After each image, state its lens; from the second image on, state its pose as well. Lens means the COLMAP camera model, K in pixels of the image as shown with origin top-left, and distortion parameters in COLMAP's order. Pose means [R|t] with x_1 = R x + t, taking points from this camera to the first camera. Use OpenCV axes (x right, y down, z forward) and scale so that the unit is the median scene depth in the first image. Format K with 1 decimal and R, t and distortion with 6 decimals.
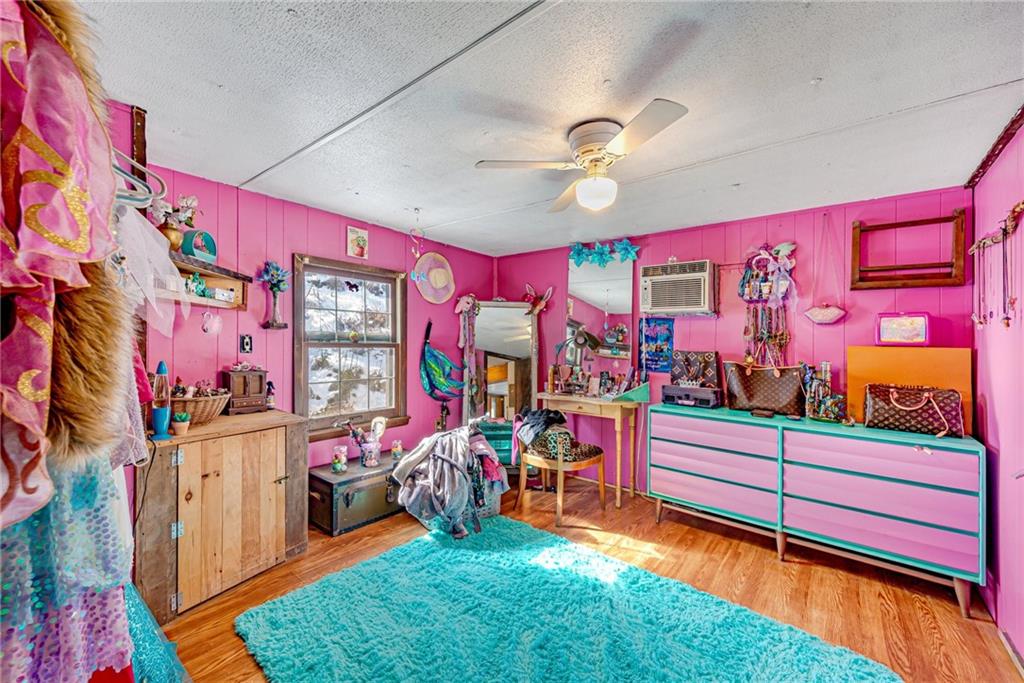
lens RADIAL K [[405.2, 0, 509.6], [0, 405.2, 345.7], [0, 0, 1]] dist [0.001945, -0.000037]
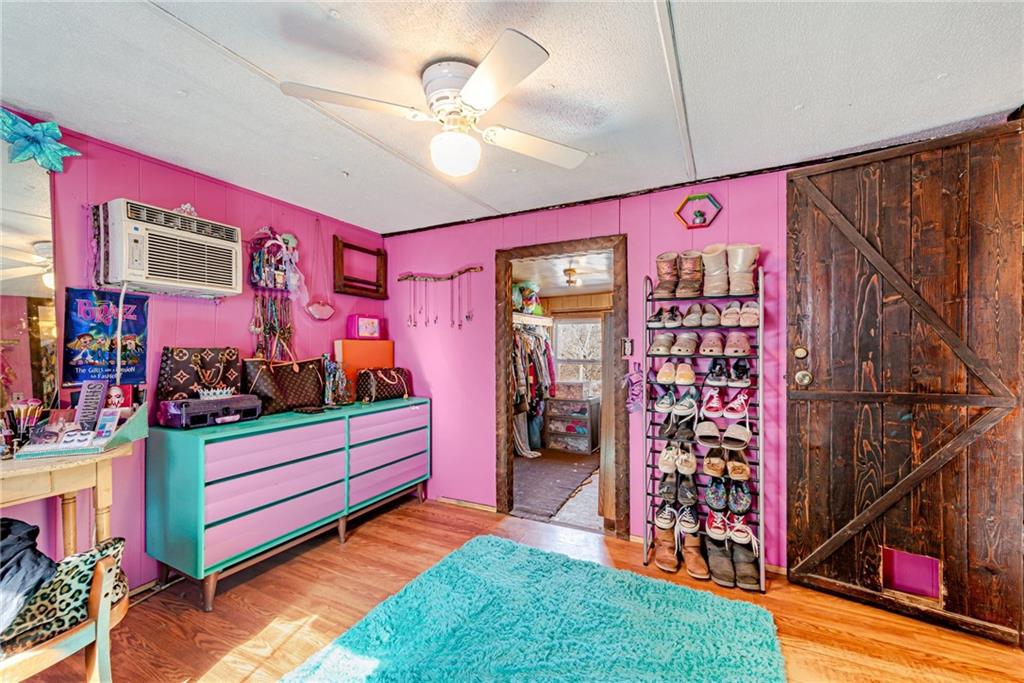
lens RADIAL K [[405.2, 0, 510.3], [0, 405.2, 339.8], [0, 0, 1]] dist [0.001945, -0.000037]
pose [[-0.217310, -0.006877, 0.976078, -0.404814], [-0.001715, 0.999976, 0.006663, -0.006563], [-0.976101, -0.000226, -0.217317, 0.720275]]
